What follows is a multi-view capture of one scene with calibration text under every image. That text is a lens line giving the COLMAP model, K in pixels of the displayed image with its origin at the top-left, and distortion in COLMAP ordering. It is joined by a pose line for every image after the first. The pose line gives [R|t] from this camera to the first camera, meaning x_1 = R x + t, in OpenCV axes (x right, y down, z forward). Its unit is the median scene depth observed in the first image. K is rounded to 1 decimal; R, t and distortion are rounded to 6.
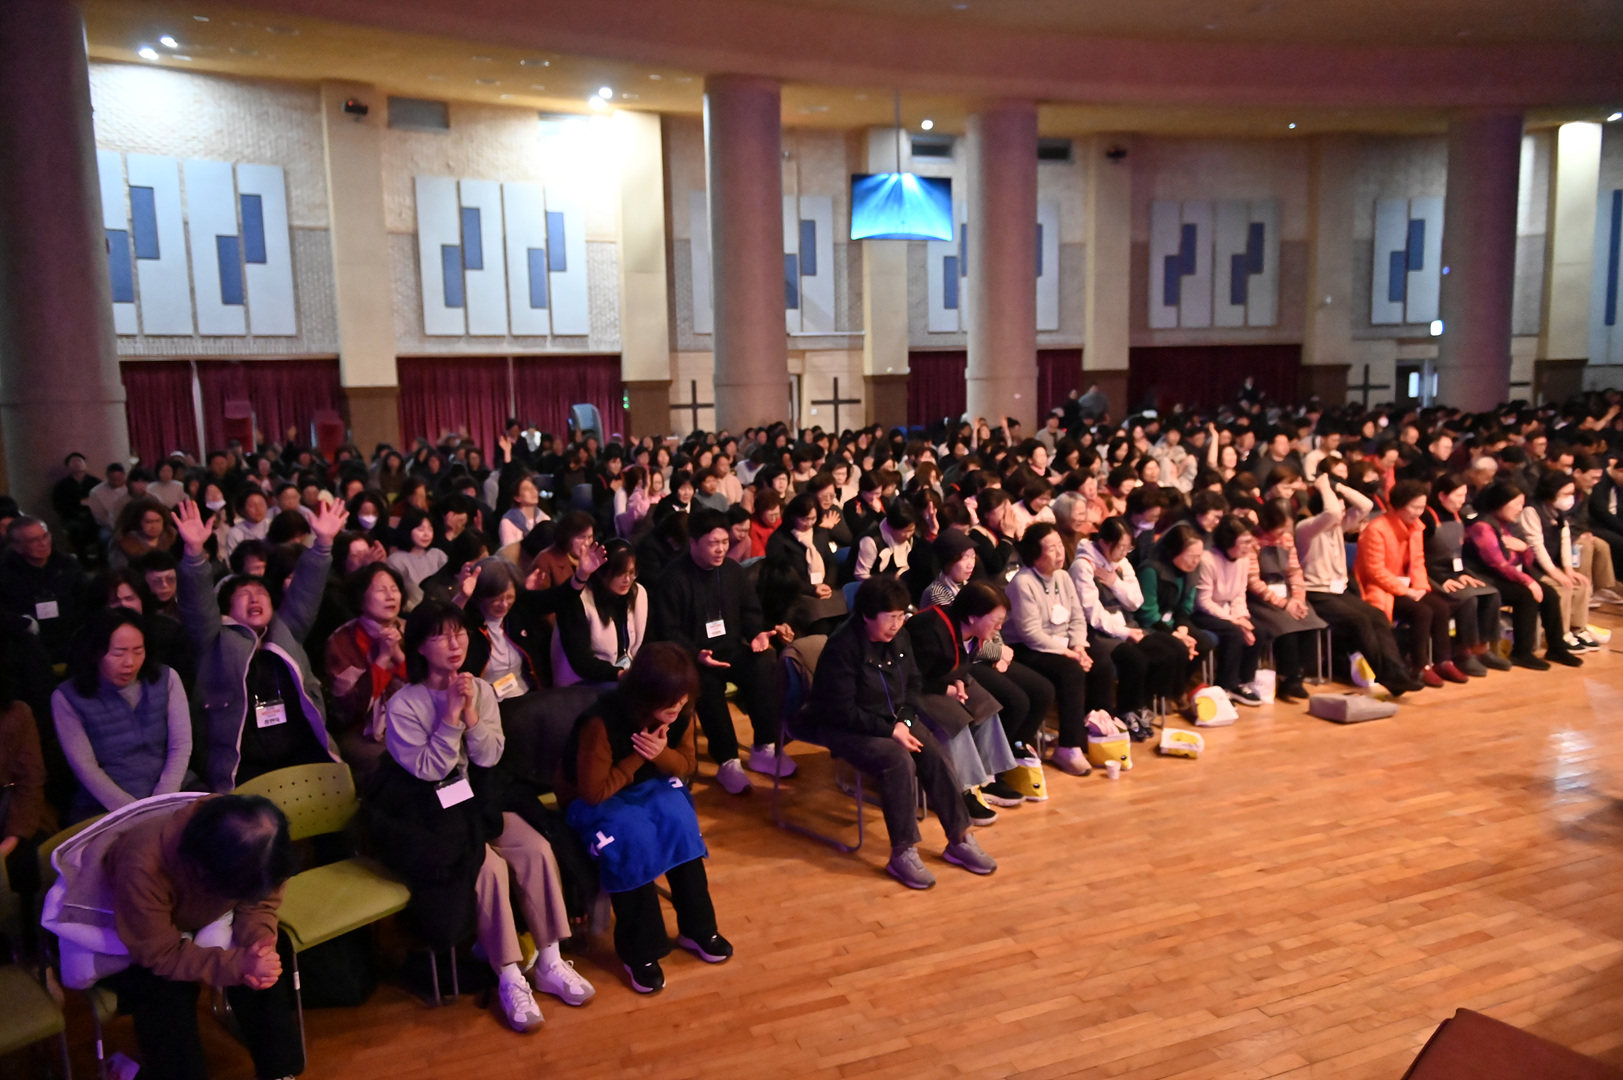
lens RADIAL K [[1098.7, 0, 811.5], [0, 1098.7, 540.0], [0, 0, 1]] dist [0.001585, 0.002403]
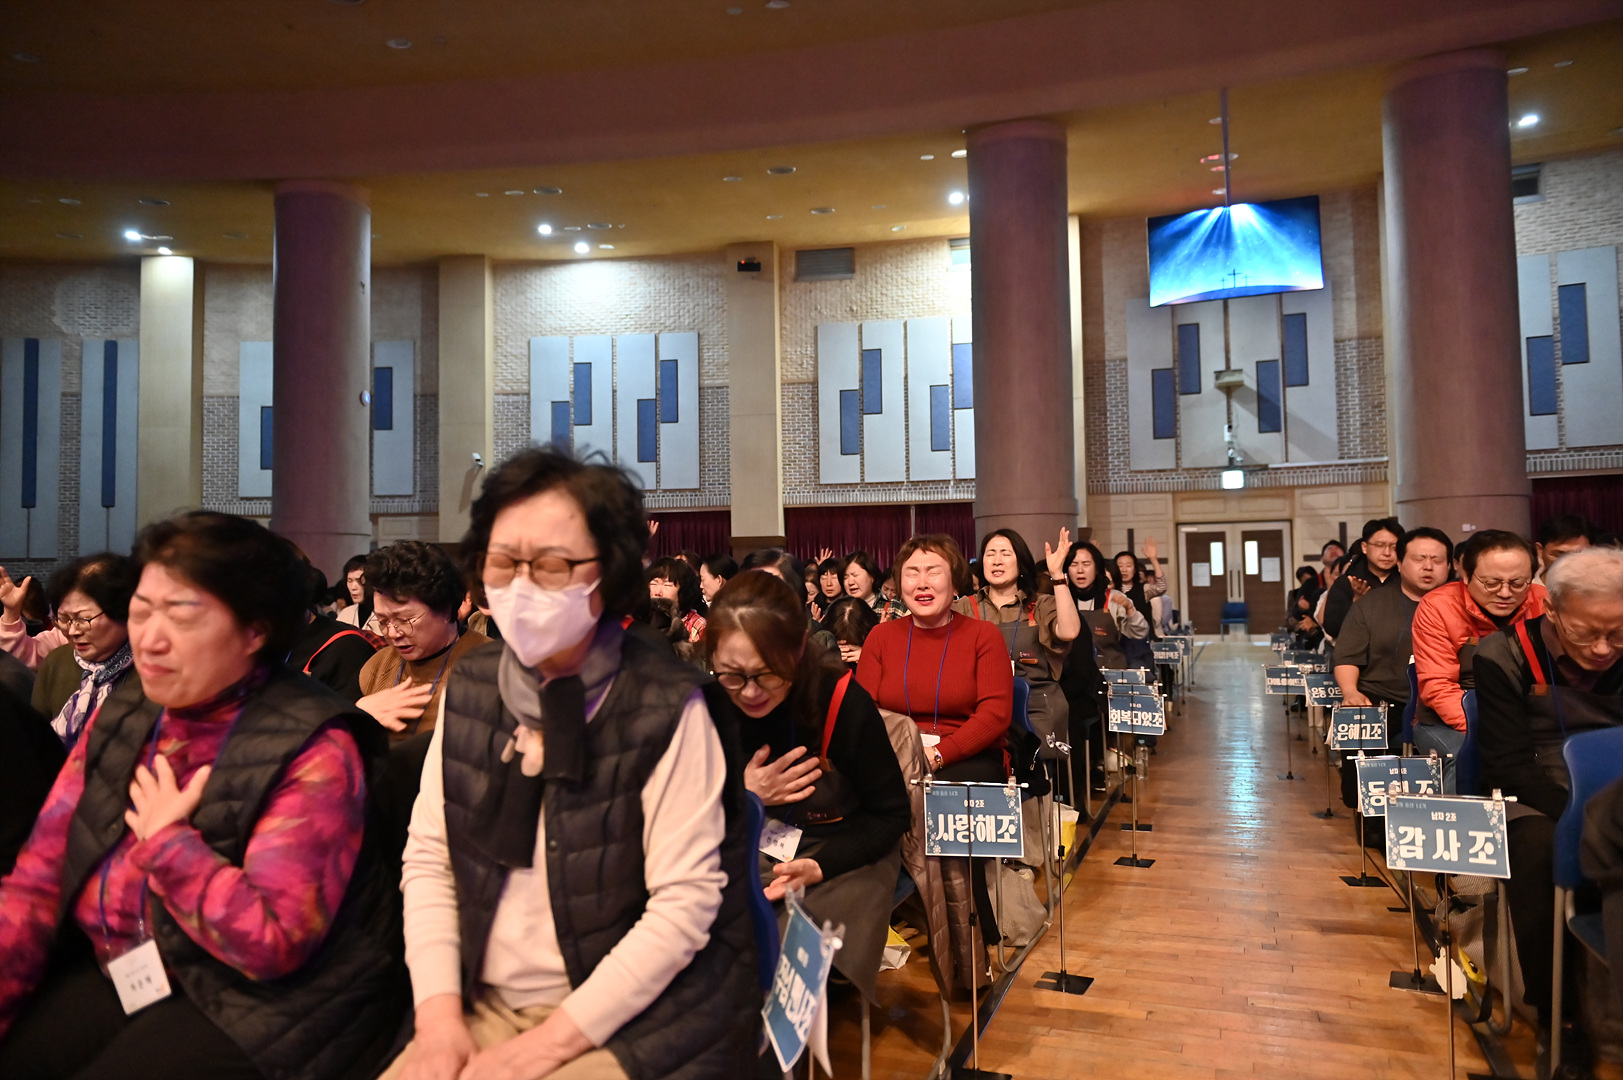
lens RADIAL K [[1109.6, 0, 778.6], [0, 1109.6, 544.6], [0, 0, 1]] dist [0.010413, 0.001750]
pose [[0.760136, -0.012441, -0.649645, 0.263465], [-0.094203, 0.987143, -0.129129, -0.007165], [0.642899, 0.159355, 0.749191, 0.279170]]
